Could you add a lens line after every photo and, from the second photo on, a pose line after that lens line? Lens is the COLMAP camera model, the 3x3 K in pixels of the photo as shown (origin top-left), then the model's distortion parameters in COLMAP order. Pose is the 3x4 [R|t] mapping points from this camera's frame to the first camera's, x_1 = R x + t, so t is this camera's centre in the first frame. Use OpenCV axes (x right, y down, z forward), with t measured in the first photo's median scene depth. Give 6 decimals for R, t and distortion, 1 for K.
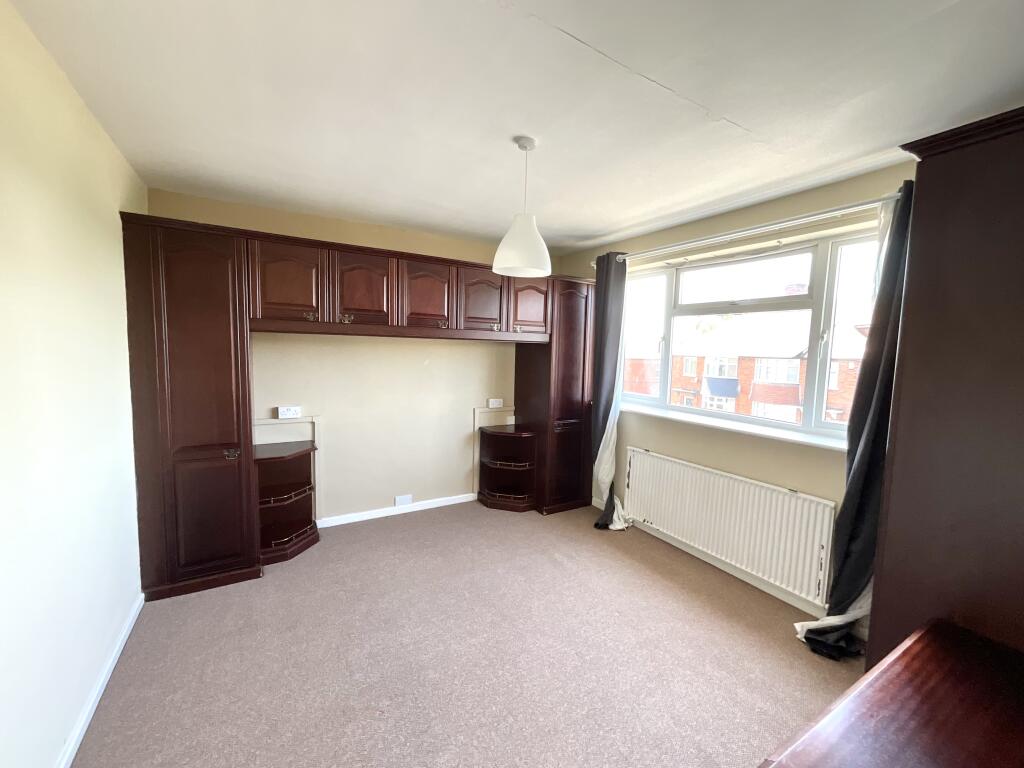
lens RADIAL K [[412.4, 0, 511.4], [0, 412.4, 384.9], [0, 0, 1]] dist [-0.001717, -0.000413]
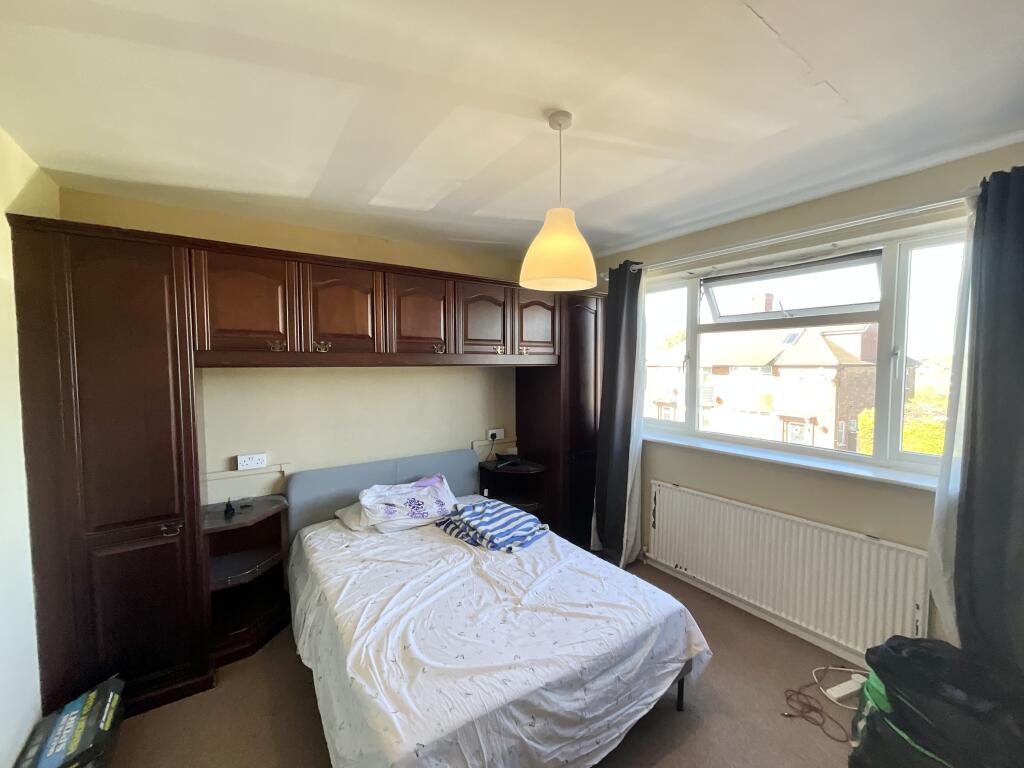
lens RADIAL K [[412.4, 0, 511.4], [0, 412.4, 384.9], [0, 0, 1]] dist [-0.001717, -0.000413]
pose [[0.997469, -0.033095, 0.062934, -0.071597], [0.035147, 0.998877, -0.031777, -0.039910], [-0.061812, 0.033908, 0.997512, 0.148105]]
